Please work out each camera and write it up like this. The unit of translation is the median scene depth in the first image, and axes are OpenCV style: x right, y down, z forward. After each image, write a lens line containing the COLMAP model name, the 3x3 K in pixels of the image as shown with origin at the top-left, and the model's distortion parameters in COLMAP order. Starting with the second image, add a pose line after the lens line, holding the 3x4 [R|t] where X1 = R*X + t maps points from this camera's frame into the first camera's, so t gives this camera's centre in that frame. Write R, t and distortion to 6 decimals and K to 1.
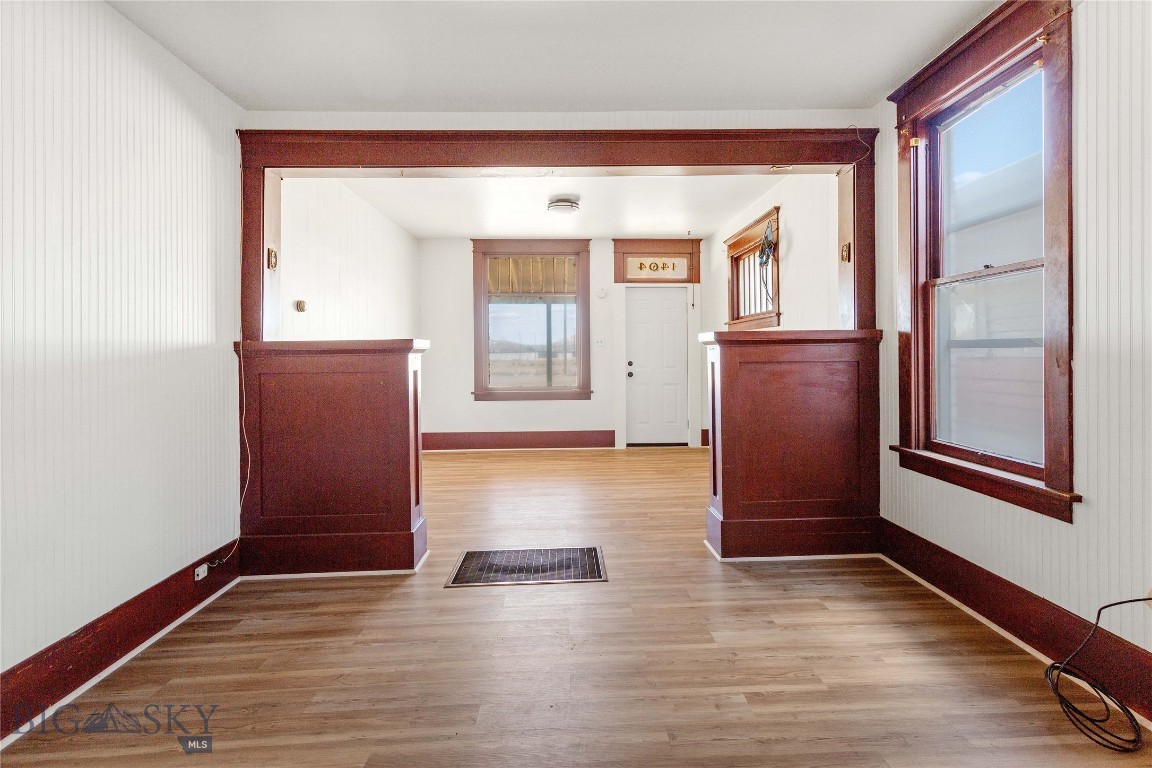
lens RADIAL K [[570.8, 0, 578.9], [0, 570.8, 351.6], [0, 0, 1]] dist [0.000144, -0.000249]
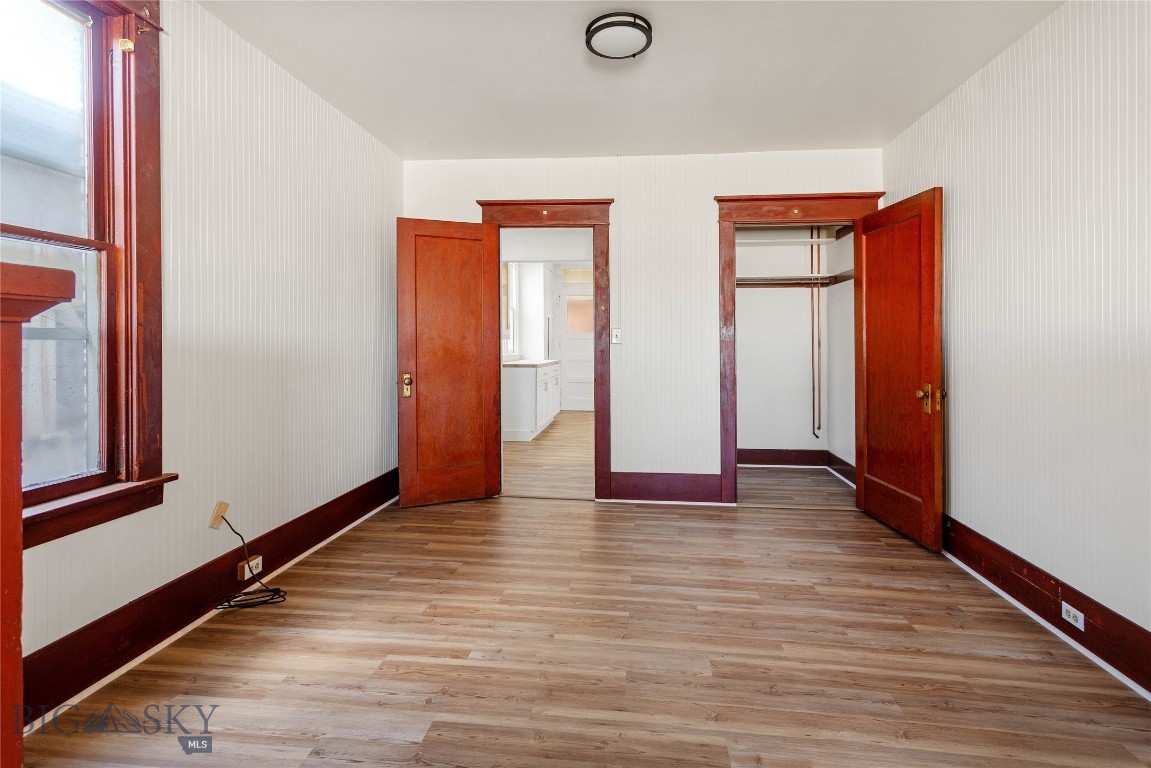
lens RADIAL K [[566.5, 0, 576.2], [0, 566.5, 345.3], [0, 0, 1]] dist [-0.000350, 0.000239]
pose [[-0.989755, 0.006282, 0.142635, -0.070632], [0.006327, 0.999980, -0.000140, 0.005579], [-0.142633, 0.000764, -0.989775, 1.935946]]
